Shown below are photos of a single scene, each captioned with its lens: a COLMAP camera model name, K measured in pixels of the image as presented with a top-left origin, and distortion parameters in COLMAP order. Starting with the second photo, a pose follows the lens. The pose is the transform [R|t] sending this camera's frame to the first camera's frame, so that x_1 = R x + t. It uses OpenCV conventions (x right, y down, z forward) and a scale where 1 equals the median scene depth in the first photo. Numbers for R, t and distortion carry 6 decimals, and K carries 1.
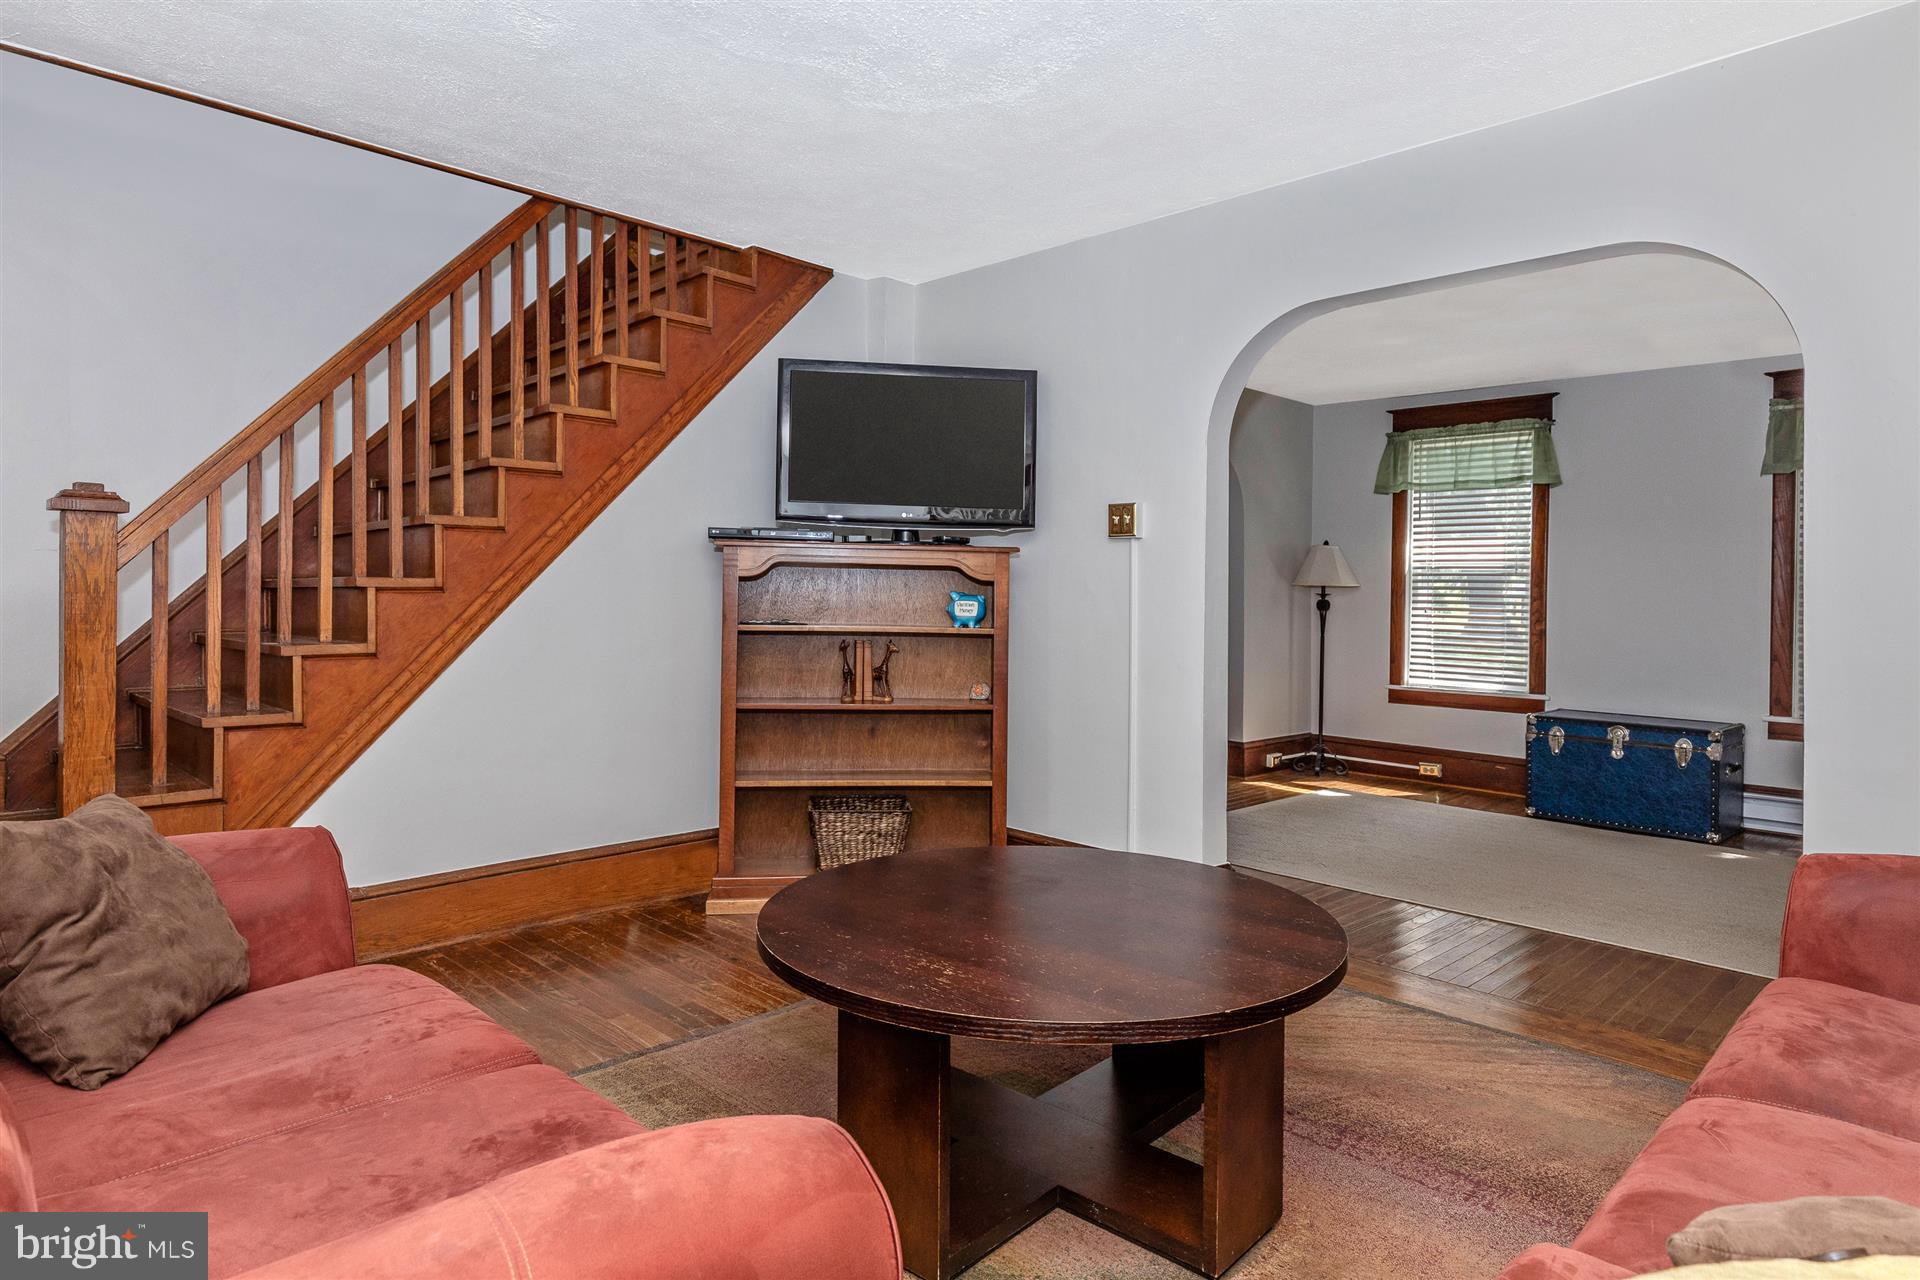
lens RADIAL K [[1077.1, 0, 955.9], [0, 1077.1, 562.0], [0, 0, 1]] dist [0.007003, 0.000079]
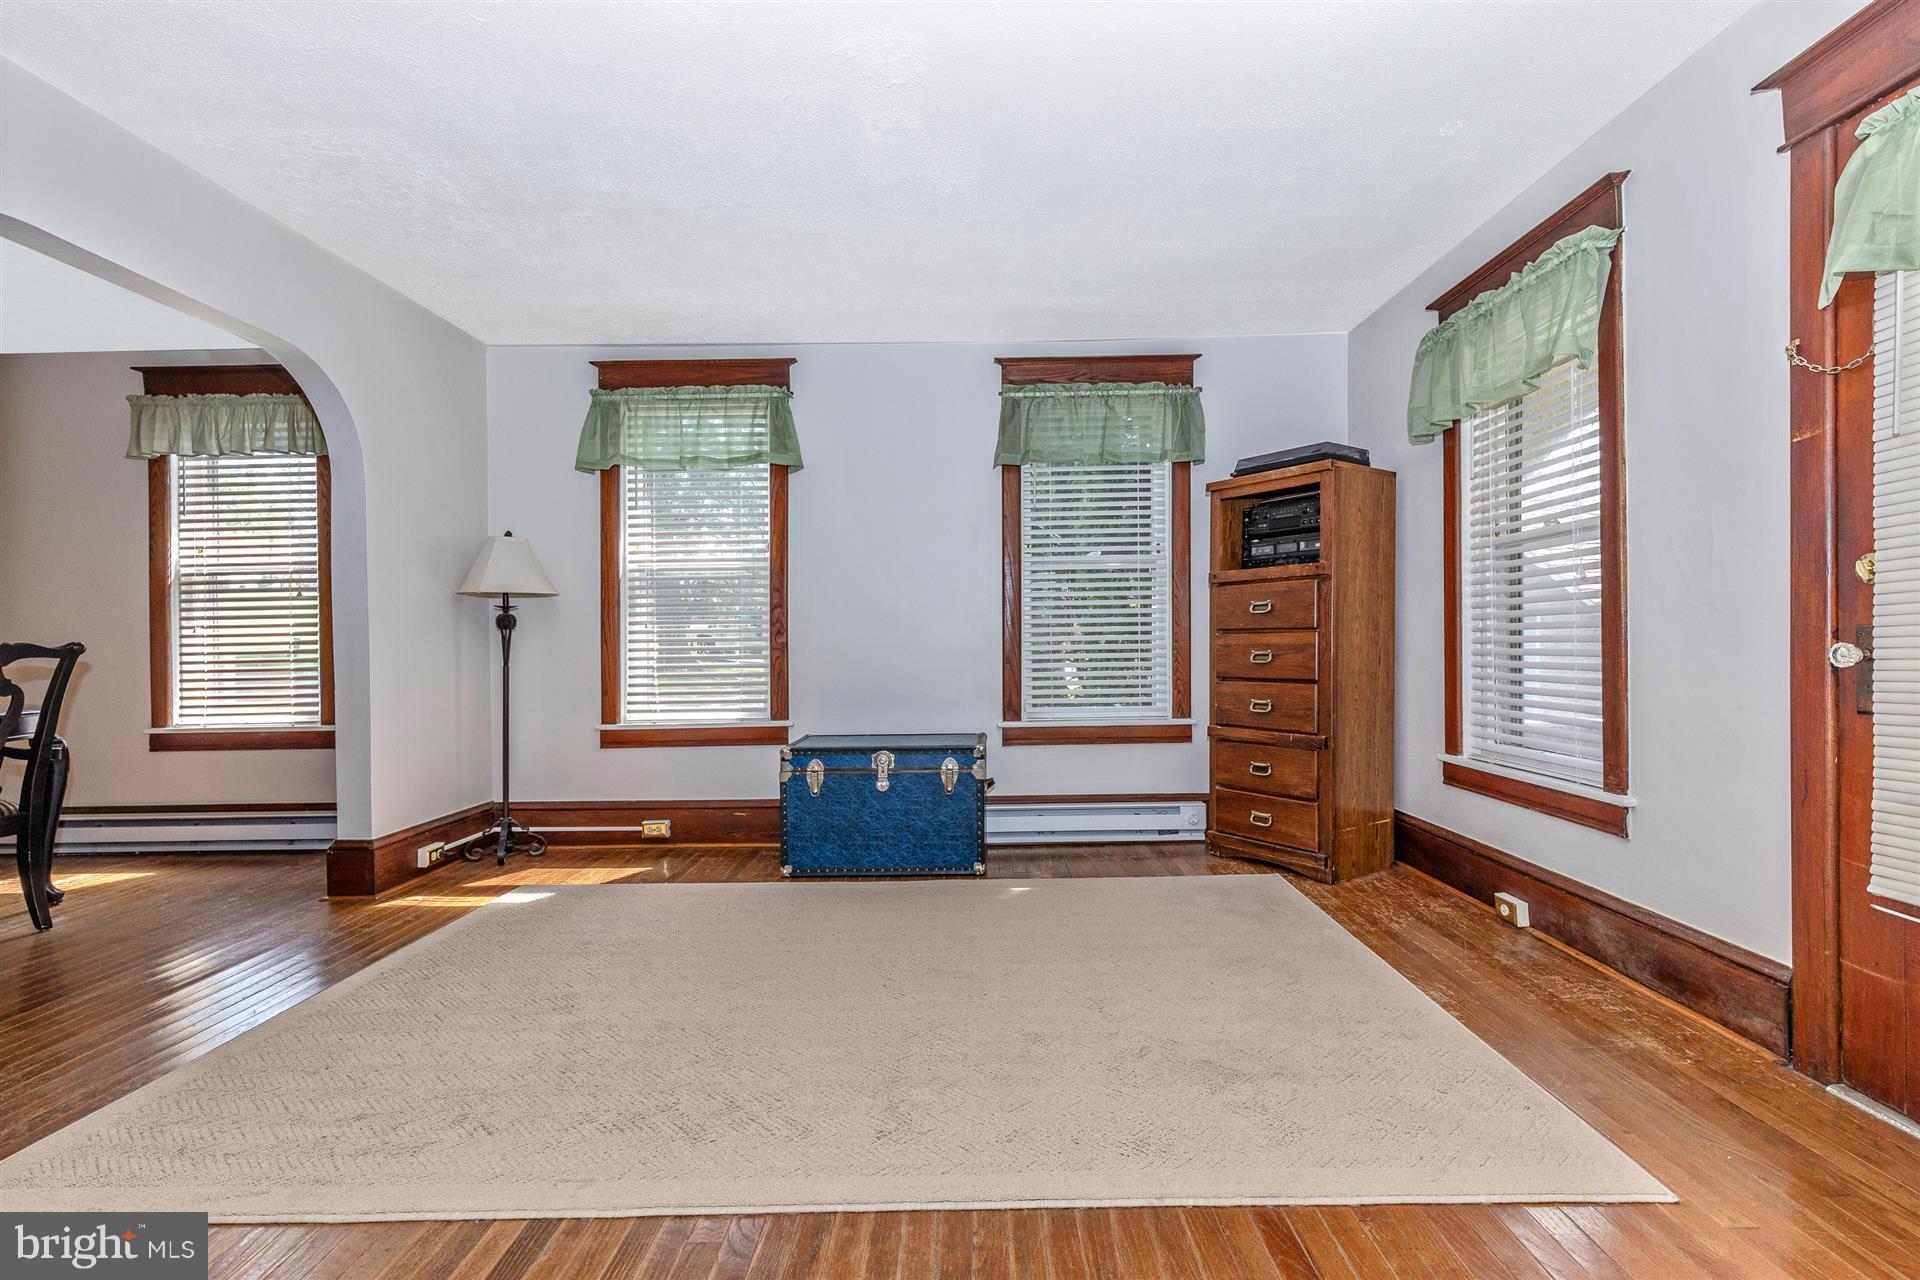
lens RADIAL K [[898.8, 0, 960.0], [0, 898.8, 640.0], [0, 0, 1]] dist [0.013741, -0.000361]
pose [[0.716458, -0.028494, 0.697048, 0.153628], [0.008422, 0.999446, 0.032199, 0.038872], [-0.697579, -0.017199, 0.716301, 0.399906]]
